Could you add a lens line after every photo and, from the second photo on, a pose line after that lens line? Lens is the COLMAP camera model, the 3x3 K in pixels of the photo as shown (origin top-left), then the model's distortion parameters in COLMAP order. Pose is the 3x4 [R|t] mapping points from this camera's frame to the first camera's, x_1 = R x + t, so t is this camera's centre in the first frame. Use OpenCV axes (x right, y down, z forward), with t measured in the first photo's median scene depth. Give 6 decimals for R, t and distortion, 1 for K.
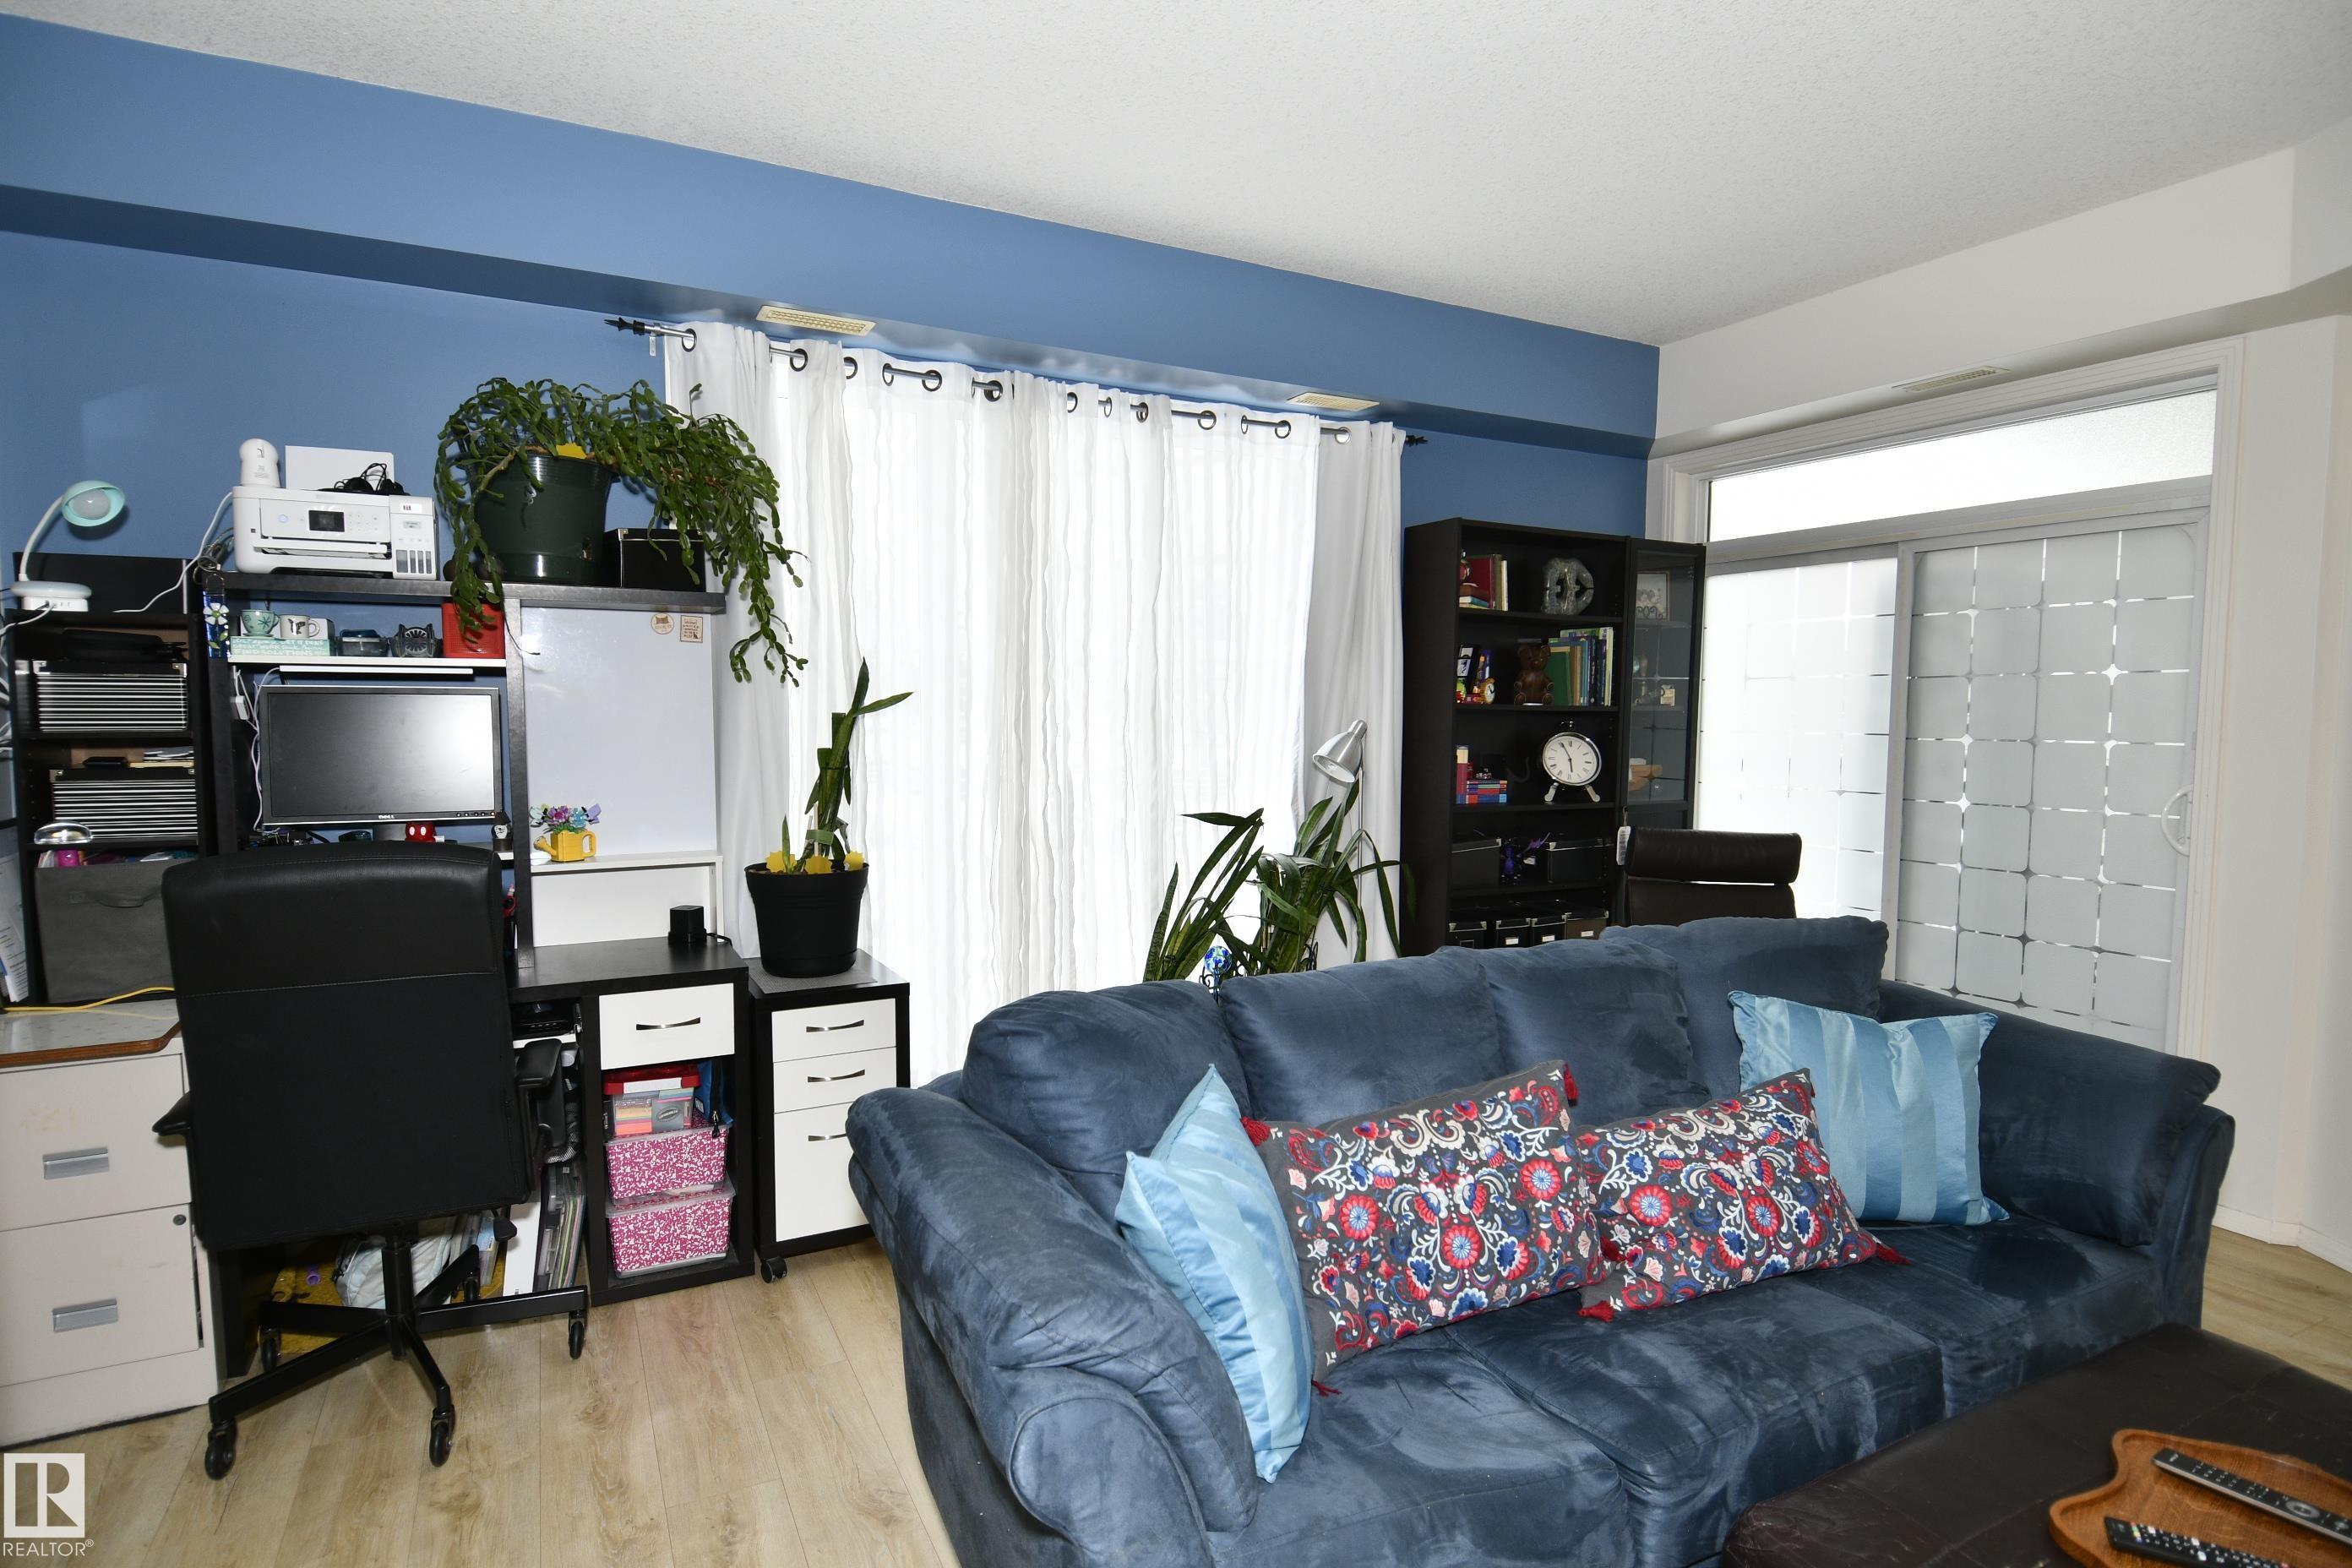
lens RADIAL K [[1223.6, 0, 1168.3], [0, 1223.6, 780.5], [0, 0, 1]] dist [-0.005740, -0.000717]
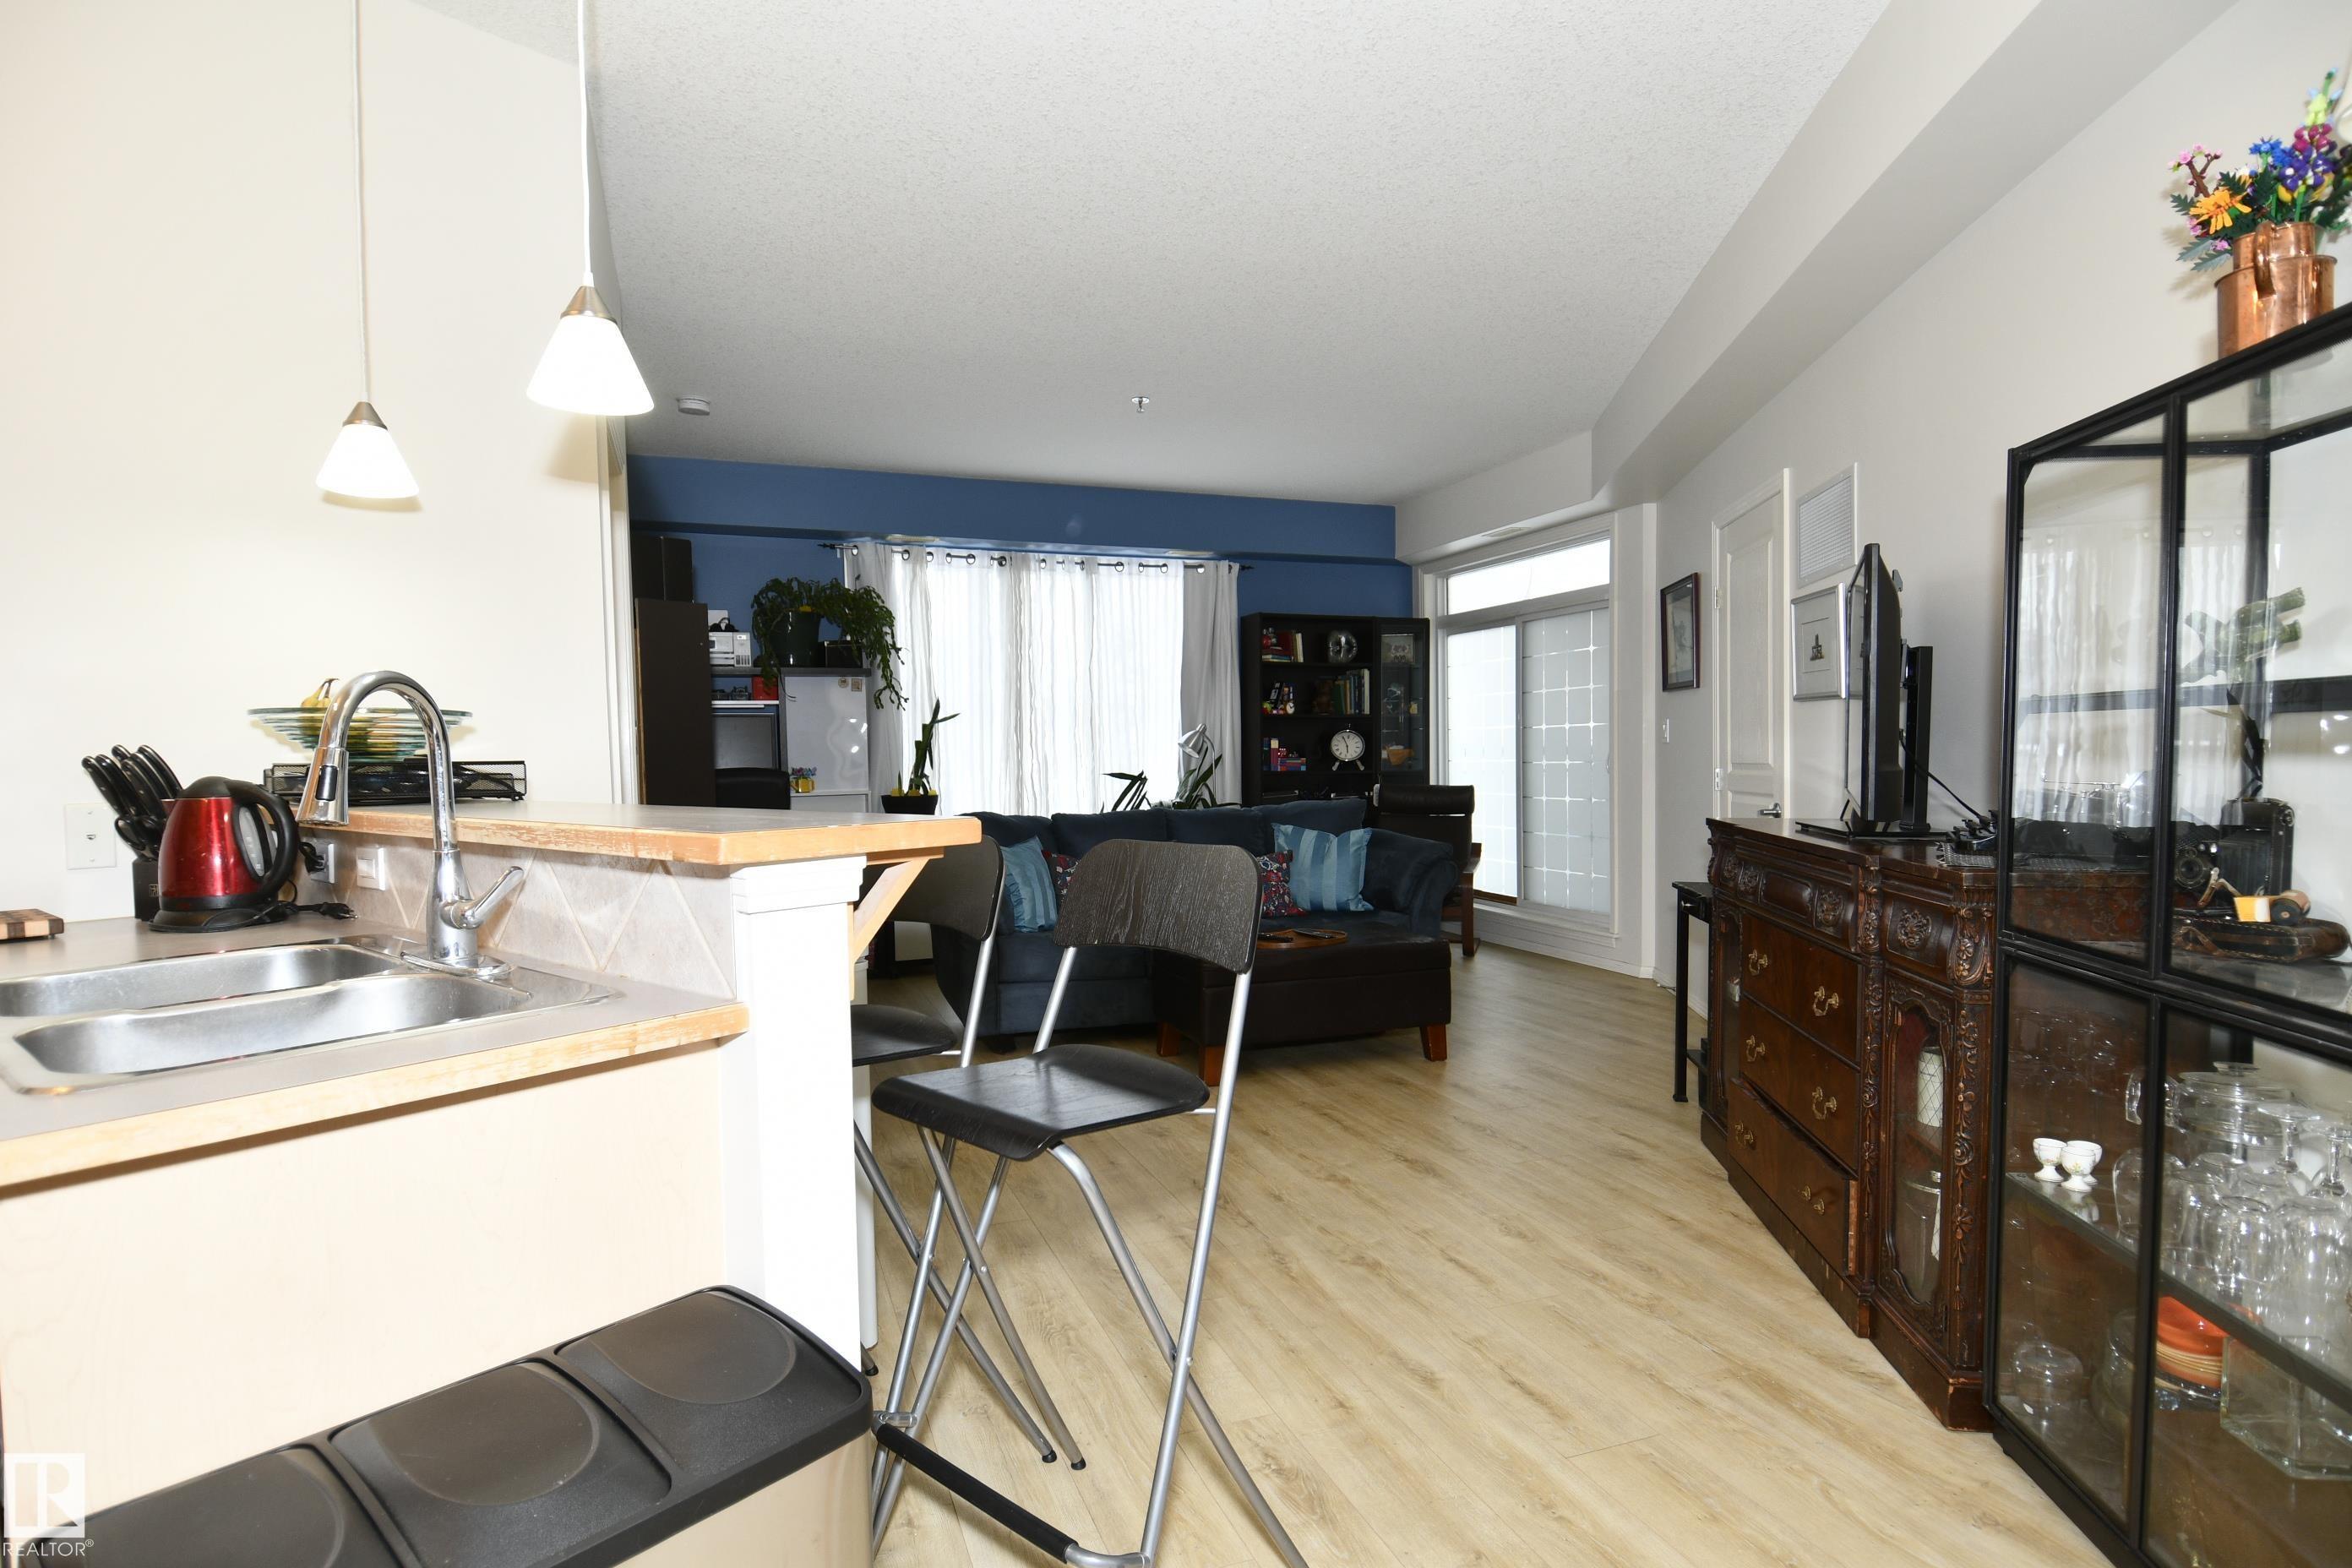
lens RADIAL K [[1223.6, 0, 1167.8], [0, 1223.6, 789.4], [0, 0, 1]] dist [-0.005740, -0.000717]
pose [[0.991917, -0.017026, -0.125741, 0.350032], [0.013587, 0.999511, -0.028160, 0.106093], [0.126159, 0.026224, 0.991663, -0.883684]]
